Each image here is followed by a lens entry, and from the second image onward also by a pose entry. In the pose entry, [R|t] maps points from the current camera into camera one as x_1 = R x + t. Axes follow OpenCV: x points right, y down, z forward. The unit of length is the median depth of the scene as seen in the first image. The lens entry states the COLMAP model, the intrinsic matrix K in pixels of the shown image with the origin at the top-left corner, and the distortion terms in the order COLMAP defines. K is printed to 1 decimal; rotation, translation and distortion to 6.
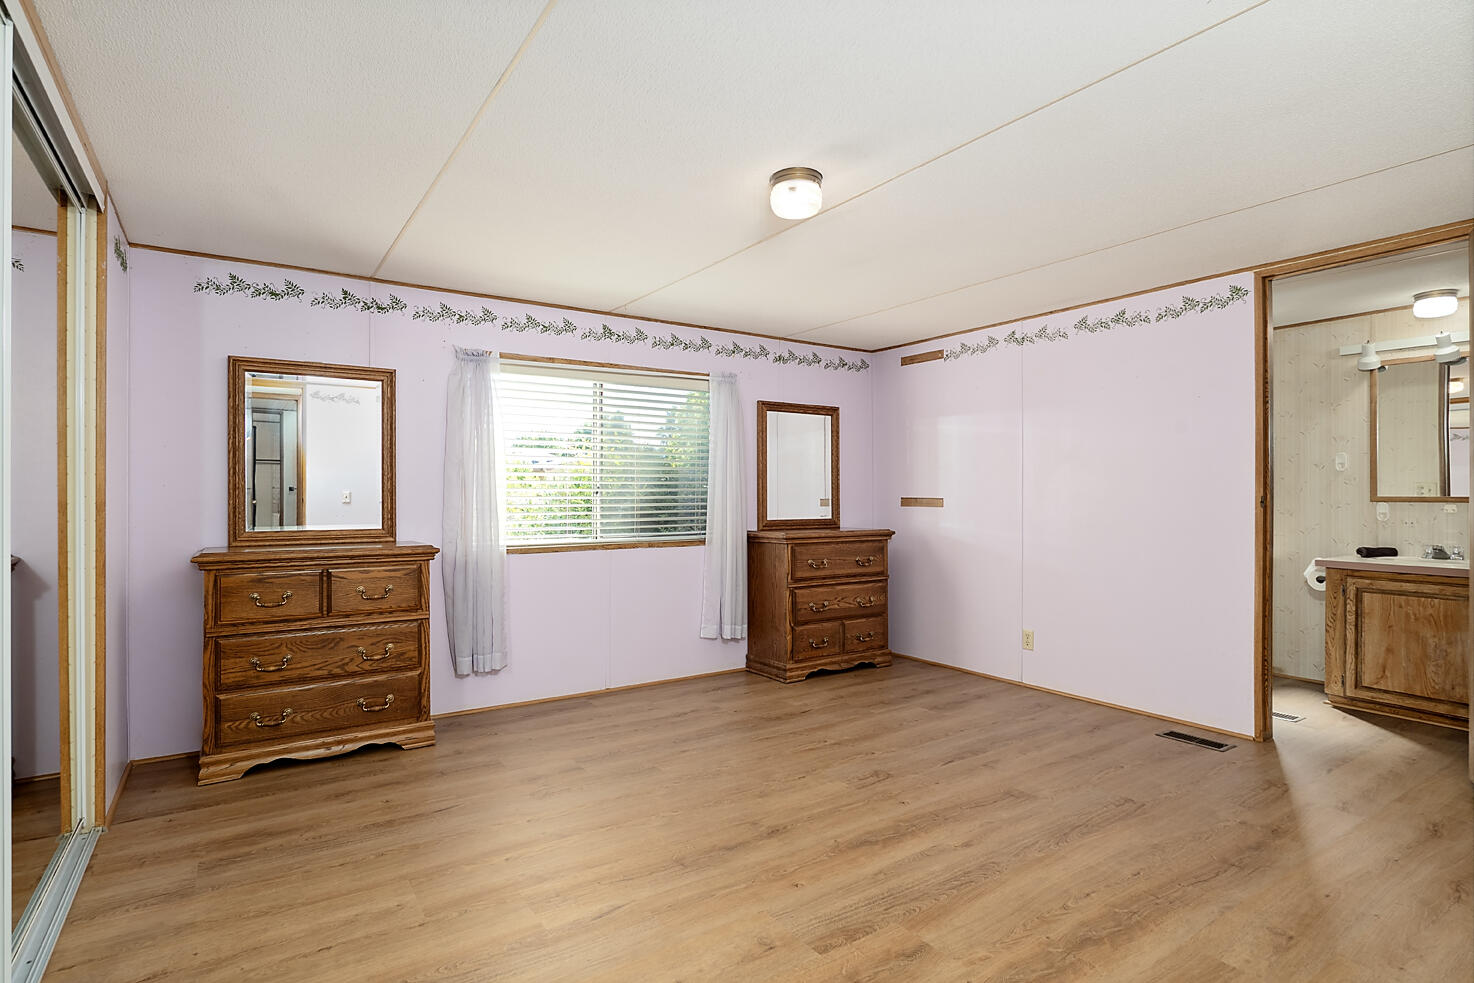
lens RADIAL K [[752.3, 0, 729.5], [0, 752.3, 488.8], [0, 0, 1]] dist [-0.013096, 0.001898]
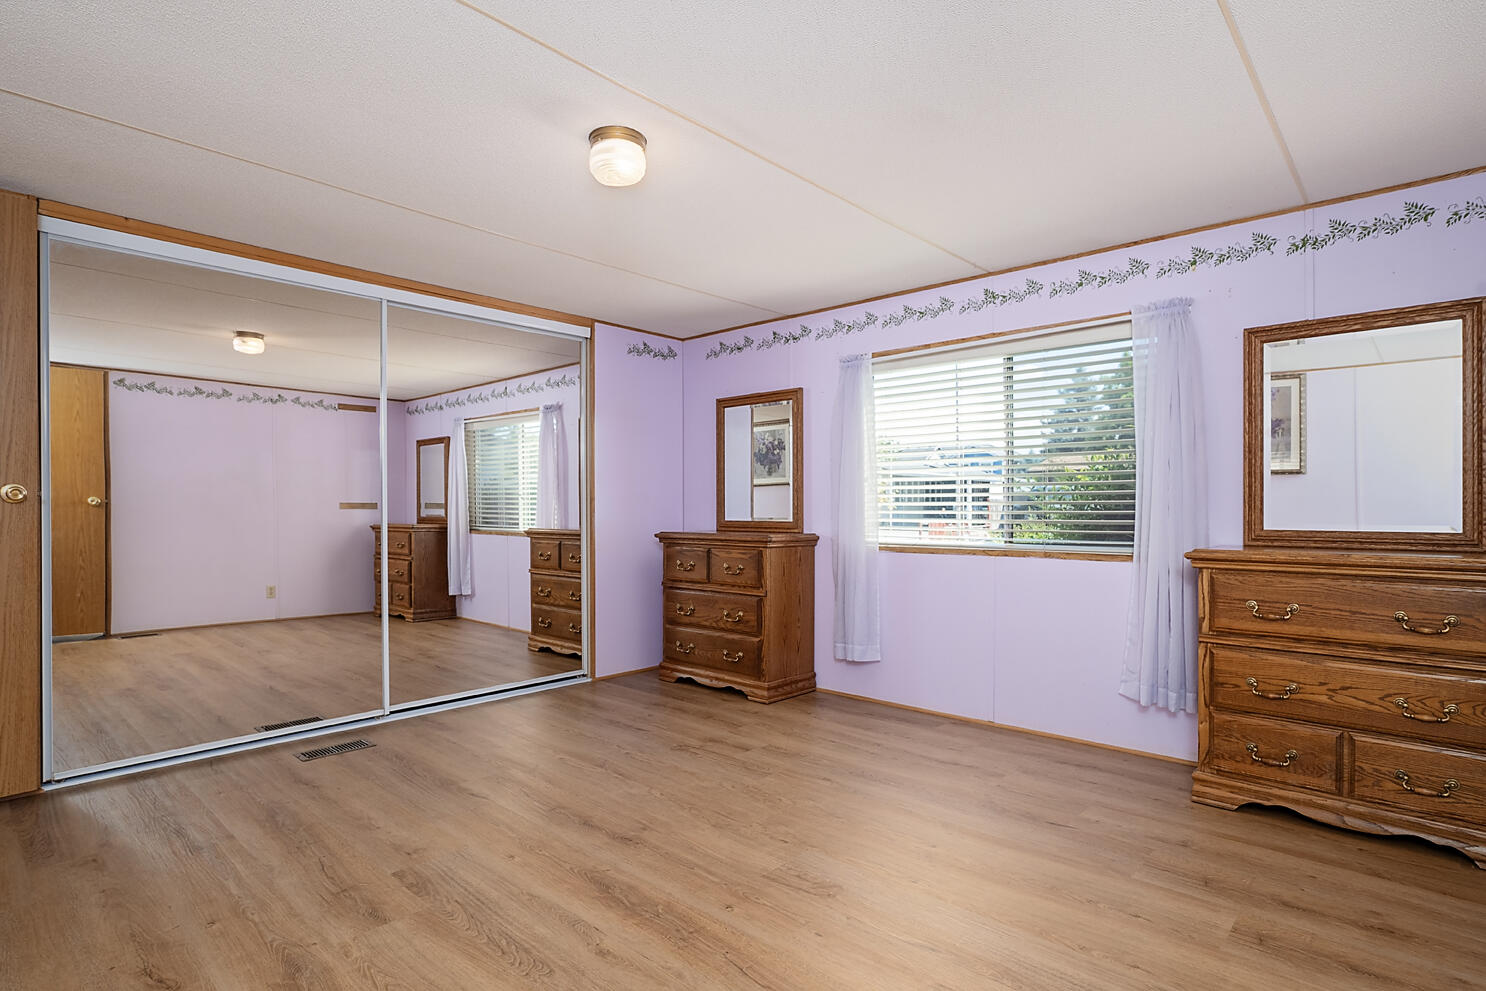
lens RADIAL K [[758.4, 0, 735.5], [0, 758.4, 492.8], [0, 0, 1]] dist [-0.013096, 0.001898]
pose [[0.238143, -0.014976, -0.971115, 0.704201], [0.010796, 0.999860, -0.012772, 0.022076], [0.971170, -0.007442, 0.238272, 0.623585]]
